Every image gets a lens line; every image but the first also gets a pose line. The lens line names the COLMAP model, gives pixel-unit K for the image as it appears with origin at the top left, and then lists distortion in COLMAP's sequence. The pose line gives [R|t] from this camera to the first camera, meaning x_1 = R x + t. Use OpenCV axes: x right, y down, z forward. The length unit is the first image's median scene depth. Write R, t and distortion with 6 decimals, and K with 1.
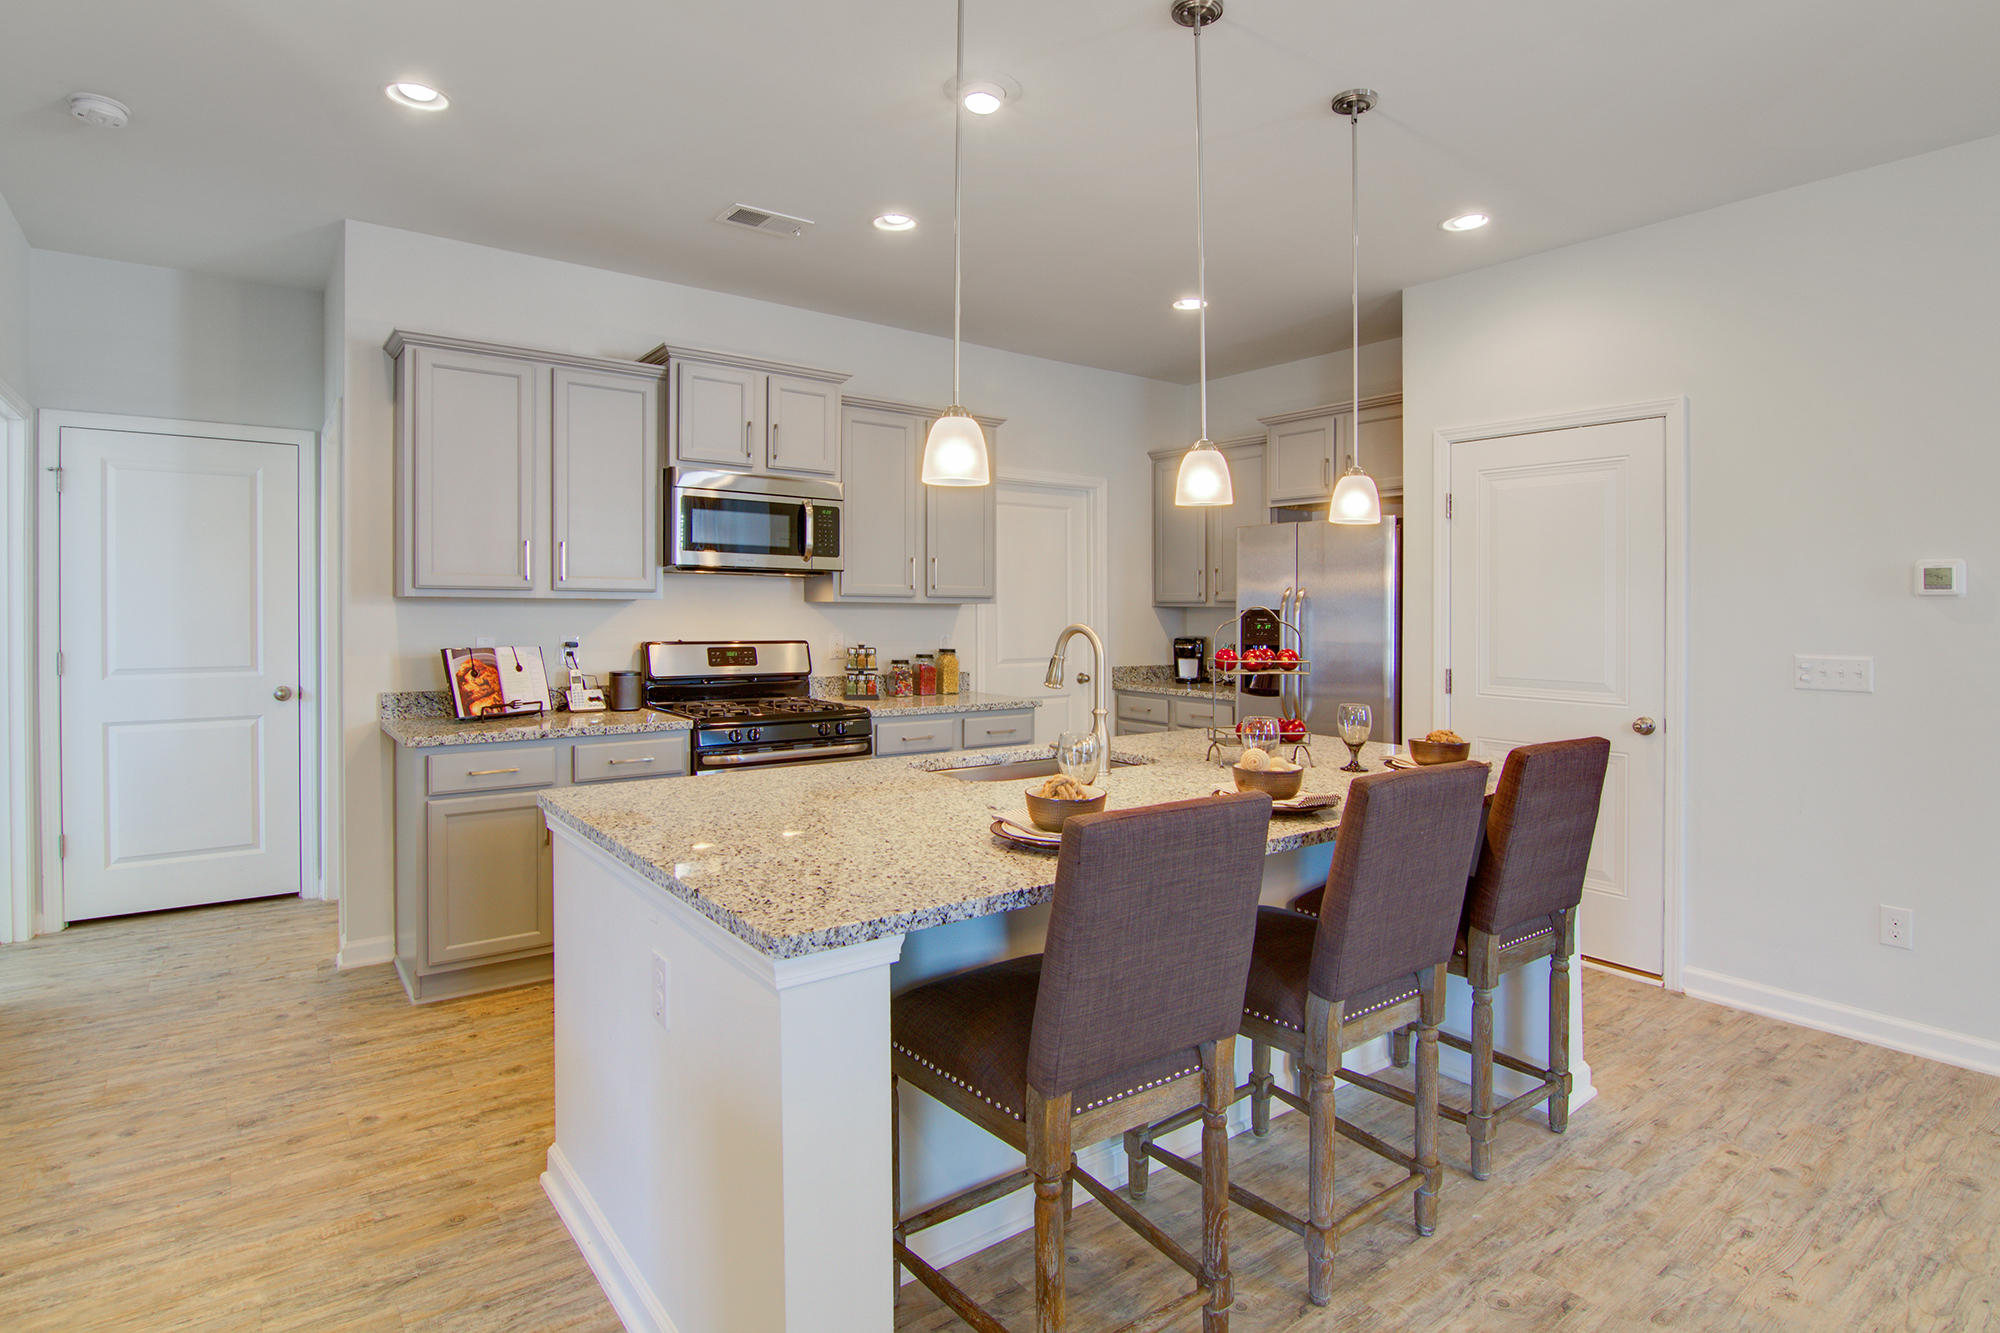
lens RADIAL K [[1036.2, 0, 1010.9], [0, 1036.2, 662.6], [0, 0, 1]] dist [-0.004240, -0.002329]
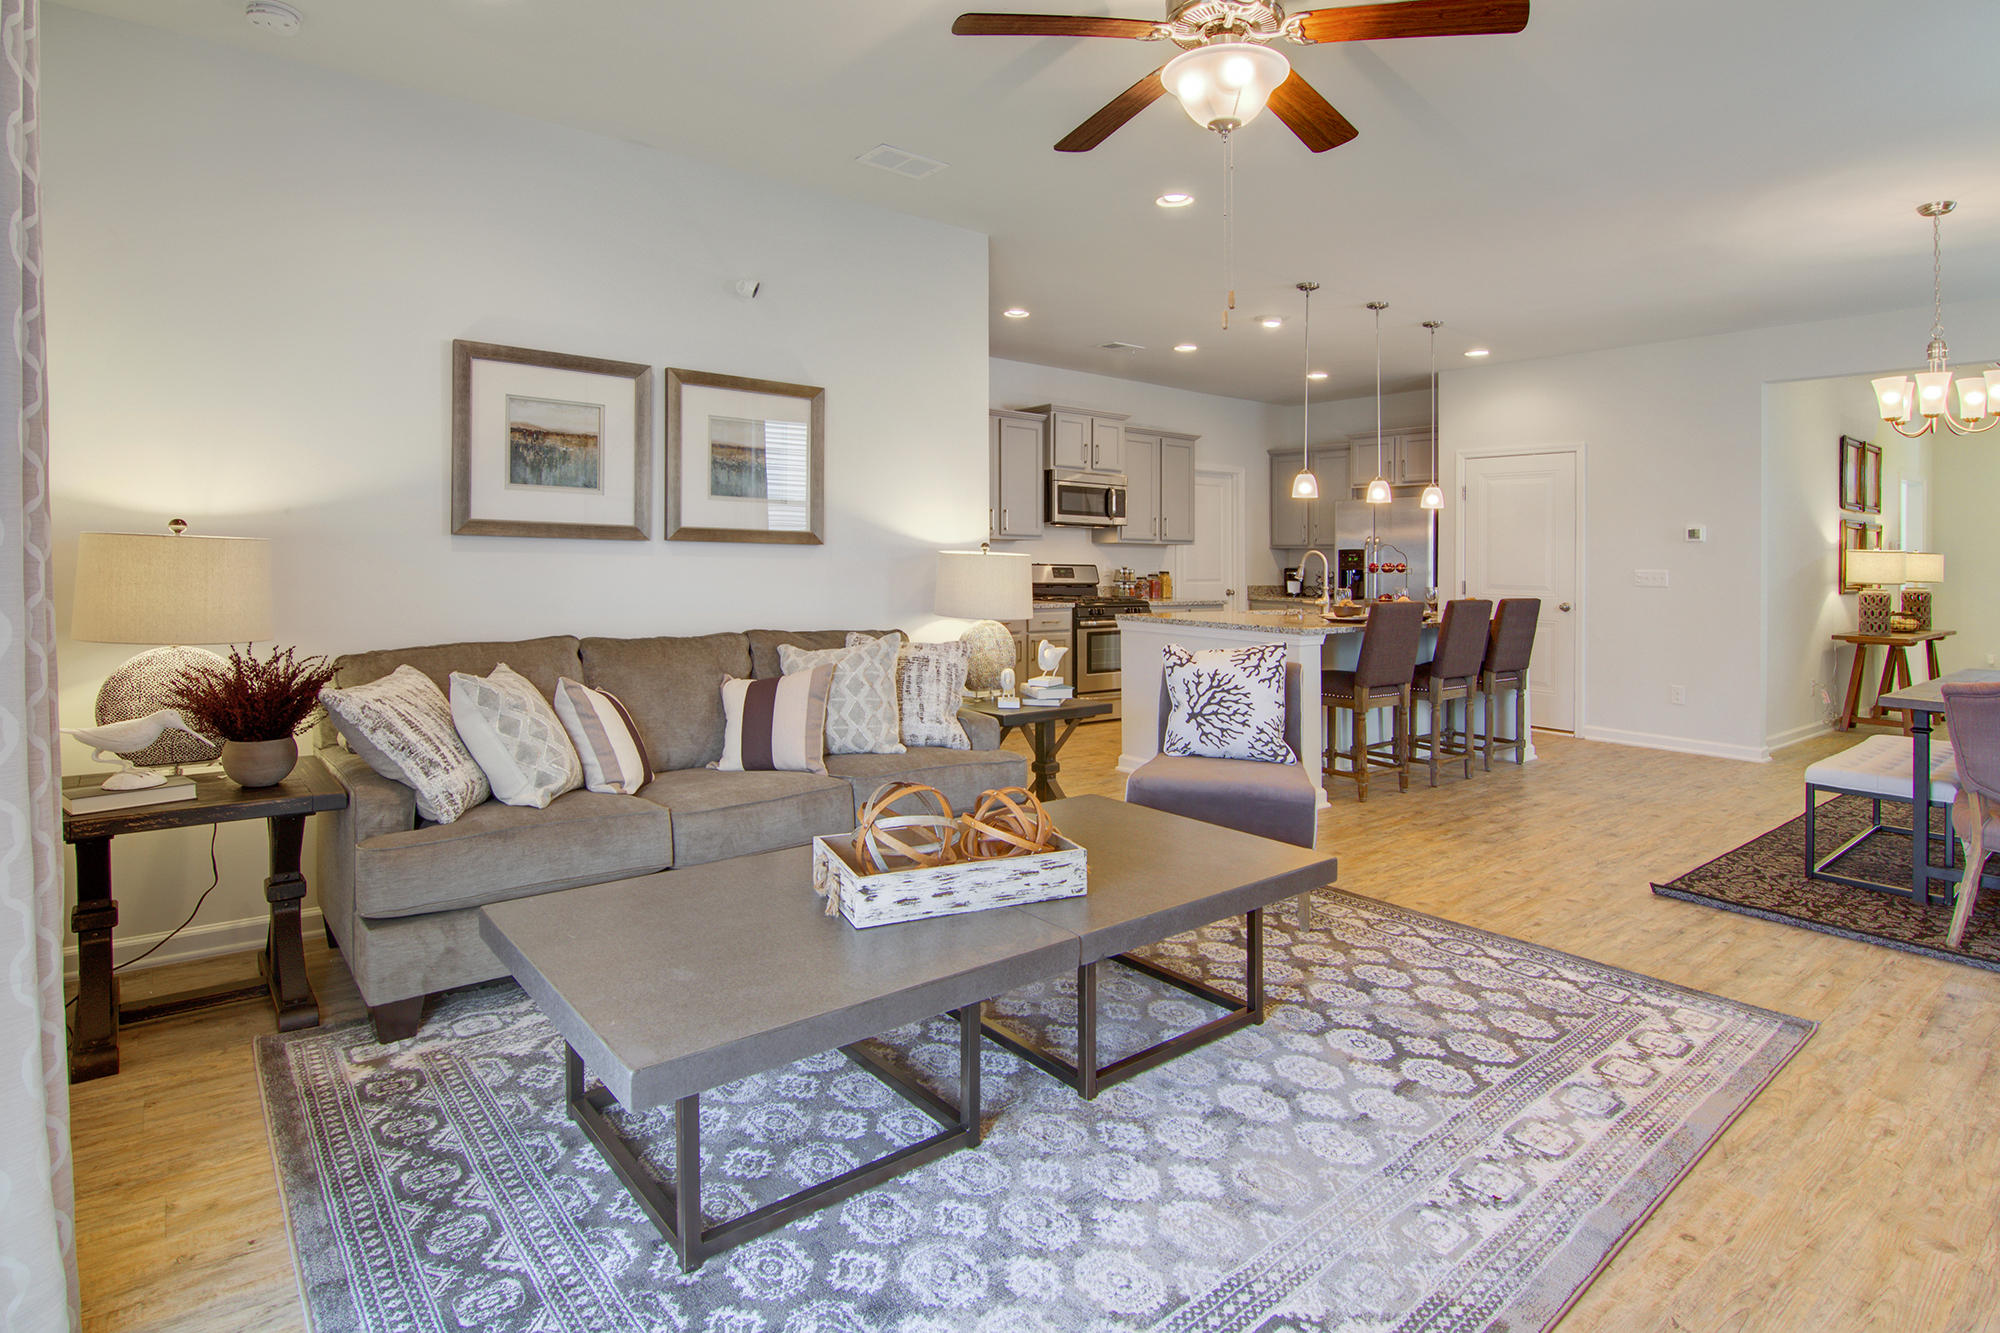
lens RADIAL K [[1036.2, 0, 1003.1], [0, 1036.2, 596.4], [0, 0, 1]] dist [-0.004240, -0.002329]
pose [[0.999927, 0.006431, 0.010246, -0.416794], [-0.006286, 0.999881, -0.014083, 0.064816], [-0.010335, 0.014018, 0.999848, -0.834224]]
